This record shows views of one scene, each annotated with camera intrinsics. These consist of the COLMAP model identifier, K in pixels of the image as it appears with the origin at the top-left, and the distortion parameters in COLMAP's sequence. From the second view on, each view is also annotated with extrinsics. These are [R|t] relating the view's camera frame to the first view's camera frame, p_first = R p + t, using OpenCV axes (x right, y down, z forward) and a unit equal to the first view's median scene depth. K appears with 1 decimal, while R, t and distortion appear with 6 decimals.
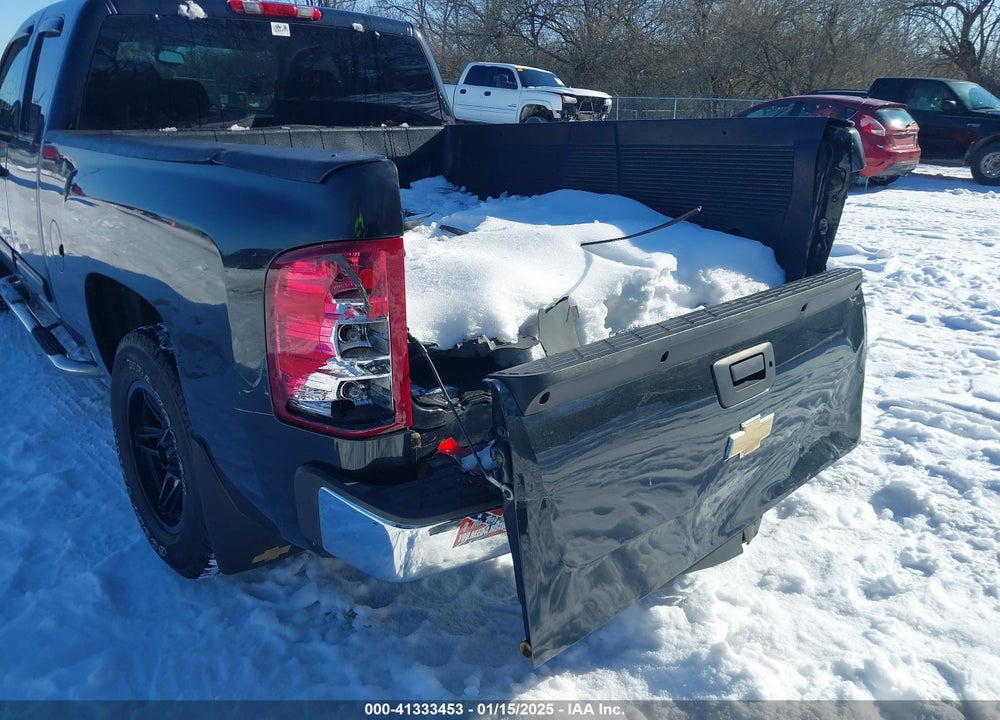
lens RADIAL K [[767.6, 0, 499.8], [0, 767.6, 361.0], [0, 0, 1]] dist [0.006389, 0.006129]
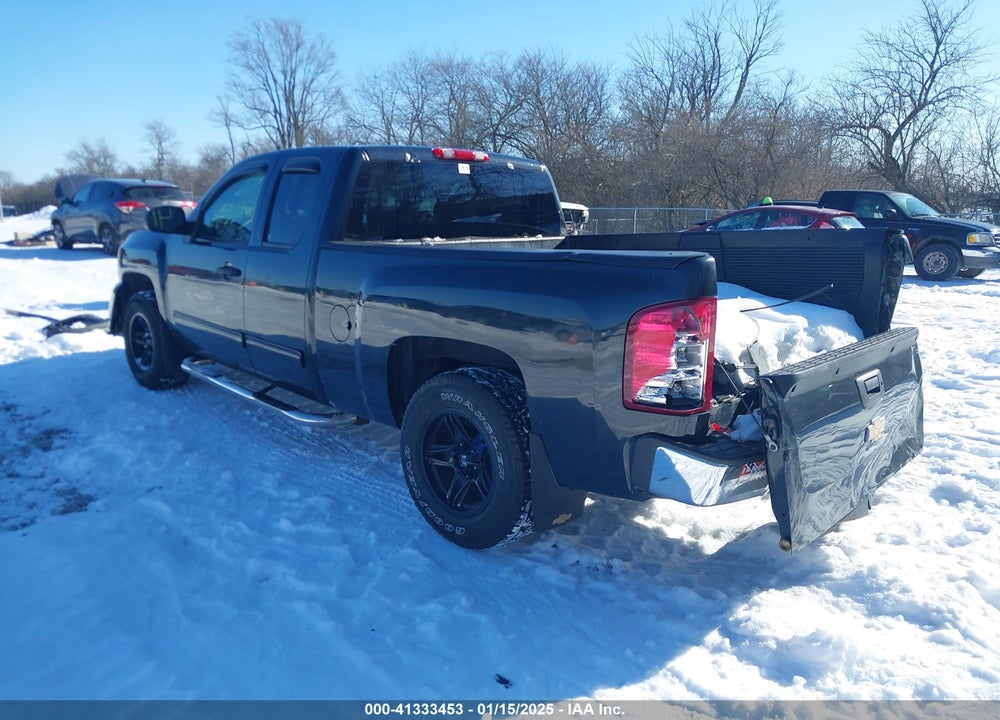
lens RADIAL K [[789.4, 0, 476.7], [0, 789.4, 356.4], [0, 0, 1]] dist [0.036321, -0.038442]
pose [[0.997971, -0.017826, 0.061120, -0.434224], [0.026303, 0.989683, -0.140840, 0.120035], [-0.057979, 0.142162, 0.988144, -0.420818]]
